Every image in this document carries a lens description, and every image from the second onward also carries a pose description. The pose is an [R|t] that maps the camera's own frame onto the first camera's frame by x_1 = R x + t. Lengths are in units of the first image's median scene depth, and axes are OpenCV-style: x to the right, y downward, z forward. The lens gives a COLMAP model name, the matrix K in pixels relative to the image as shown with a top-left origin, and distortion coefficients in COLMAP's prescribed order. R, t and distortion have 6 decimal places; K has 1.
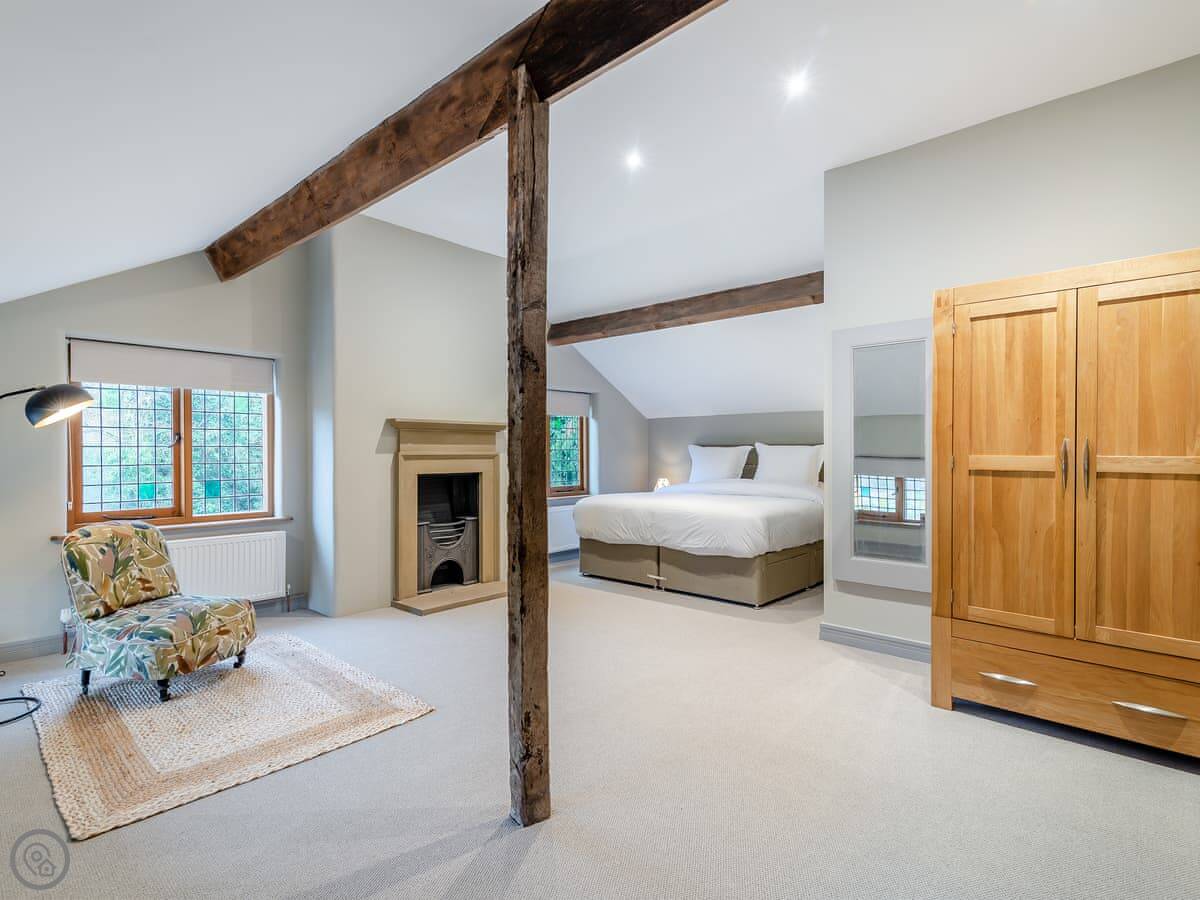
lens RADIAL K [[626.6, 0, 594.7], [0, 626.6, 456.7], [0, 0, 1]] dist [0.013623, 0.000933]
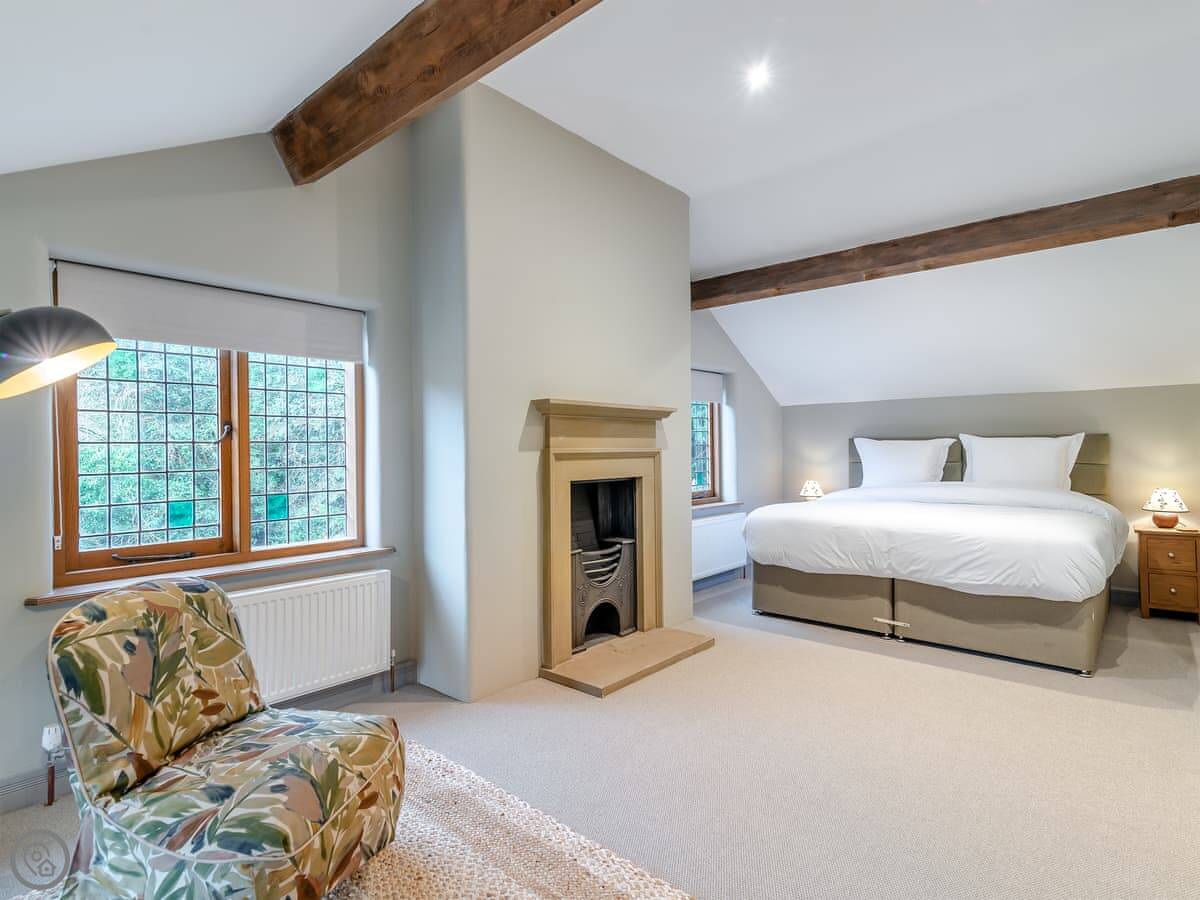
lens RADIAL K [[626.9, 0, 600.8], [0, 626.9, 452.1], [0, 0, 1]] dist [0.014284, -0.000570]
pose [[0.999556, -0.006396, 0.029086, -0.334045], [0.006461, 0.999977, -0.002138, -0.002690], [-0.029072, 0.002325, 0.999575, 0.387914]]
